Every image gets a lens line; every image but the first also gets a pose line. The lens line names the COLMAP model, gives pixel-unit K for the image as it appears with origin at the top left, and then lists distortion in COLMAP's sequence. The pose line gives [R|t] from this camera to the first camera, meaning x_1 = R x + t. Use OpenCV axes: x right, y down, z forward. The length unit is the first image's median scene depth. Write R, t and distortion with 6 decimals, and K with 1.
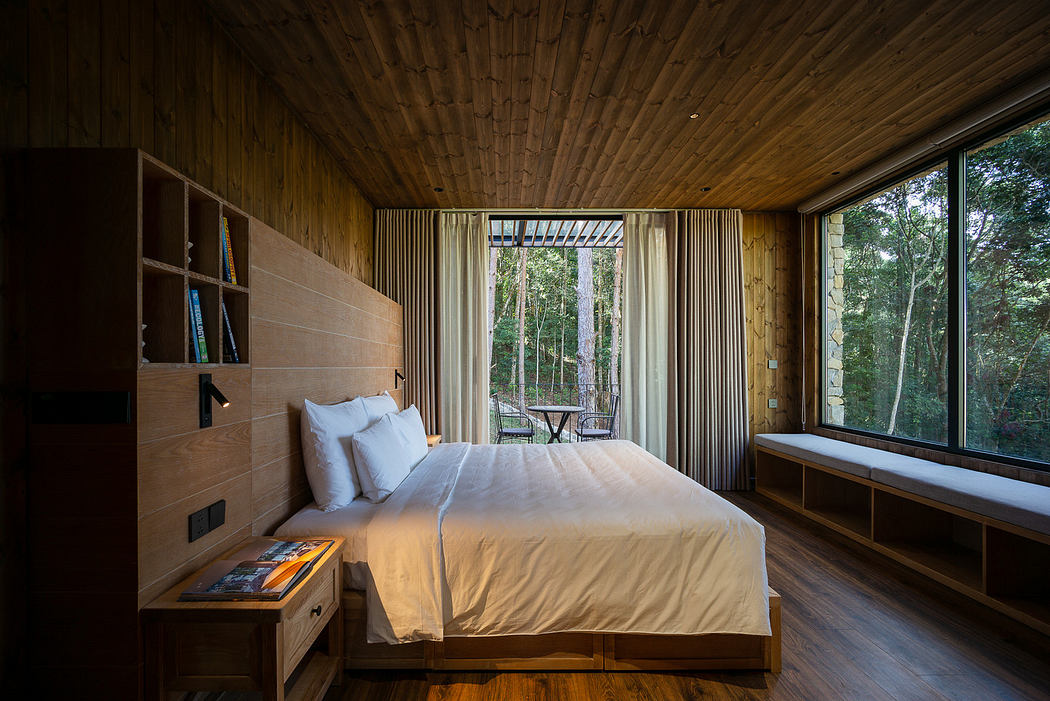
lens RADIAL K [[525.9, 0, 521.8], [0, 525.9, 355.7], [0, 0, 1]] dist [0.001042, 0.000034]
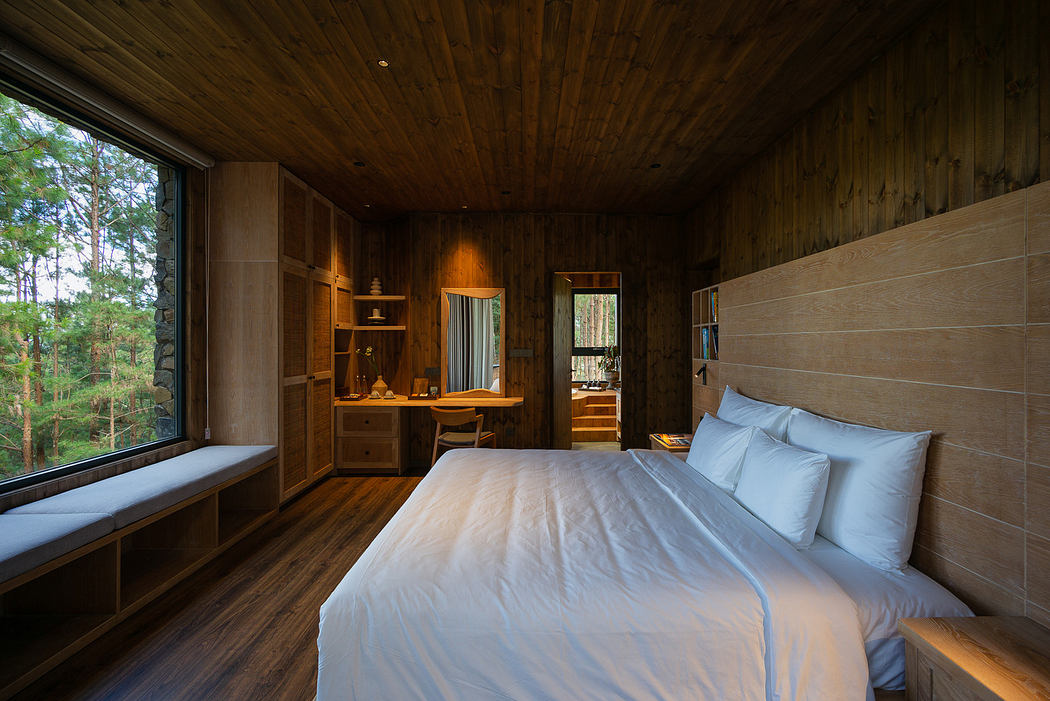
lens RADIAL K [[525.9, 0, 526.2], [0, 525.9, 353.1], [0, 0, 1]] dist [0.001042, 0.000034]
pose [[-0.999453, 0.002133, 0.033012, 0.087978], [0.001882, 0.999969, -0.007637, 0.000130], [-0.033028, -0.007570, -0.999426, 1.966854]]
